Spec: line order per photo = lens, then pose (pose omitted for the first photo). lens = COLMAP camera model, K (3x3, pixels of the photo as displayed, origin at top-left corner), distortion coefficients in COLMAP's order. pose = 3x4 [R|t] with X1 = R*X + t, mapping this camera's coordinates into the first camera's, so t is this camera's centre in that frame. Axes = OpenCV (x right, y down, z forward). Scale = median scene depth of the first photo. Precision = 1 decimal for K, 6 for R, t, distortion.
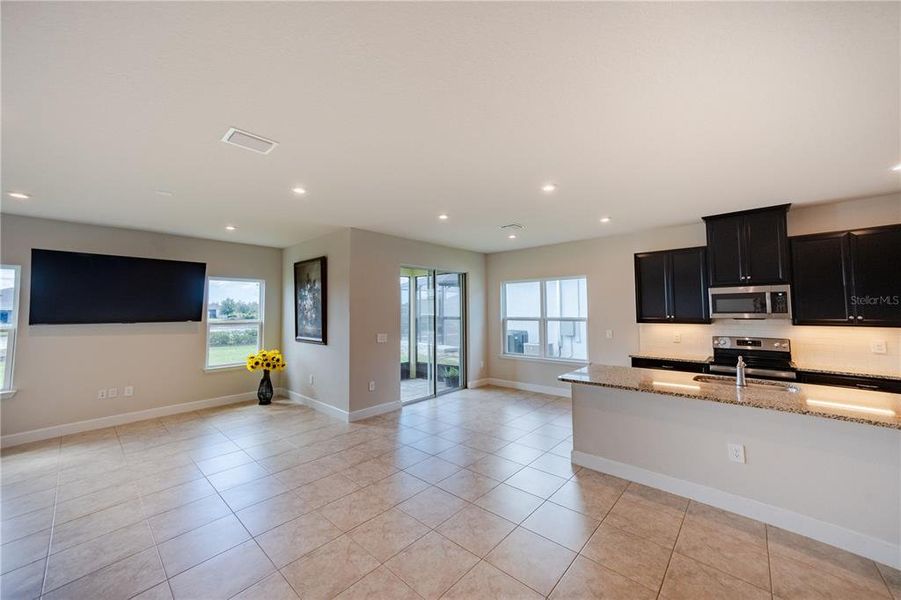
lens RADIAL K [[334.7, 0, 450.5], [0, 334.7, 300.0], [0, 0, 1]] dist [0.000055, 0.000151]
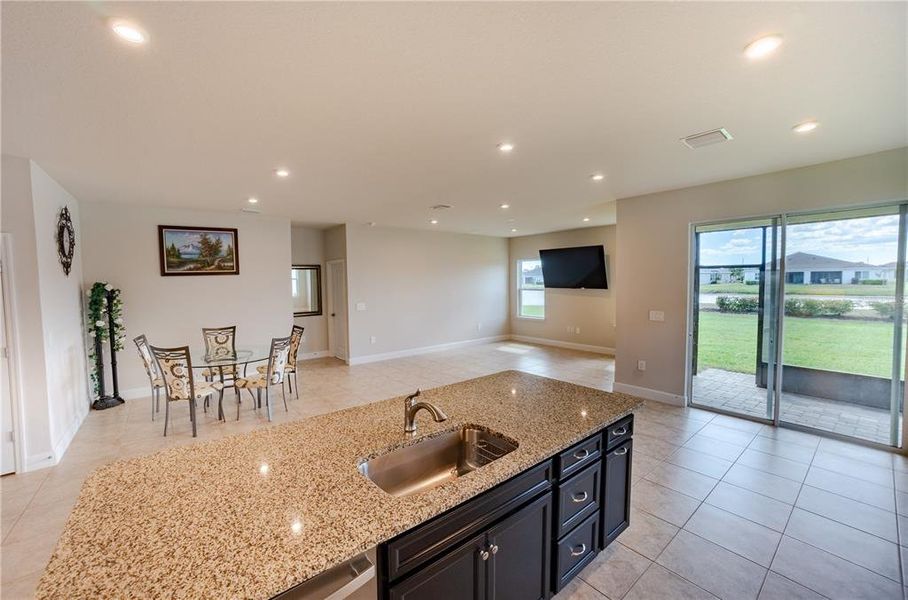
lens RADIAL K [[357.0, 0, 449.3], [0, 357.0, 300.5], [0, 0, 1]] dist [-0.048203, -0.000231]
pose [[-0.160546, 0.065265, -0.984868, 0.967643], [0.048398, 0.997132, 0.058188, -0.001519], [0.985841, -0.038324, -0.163244, 0.786285]]
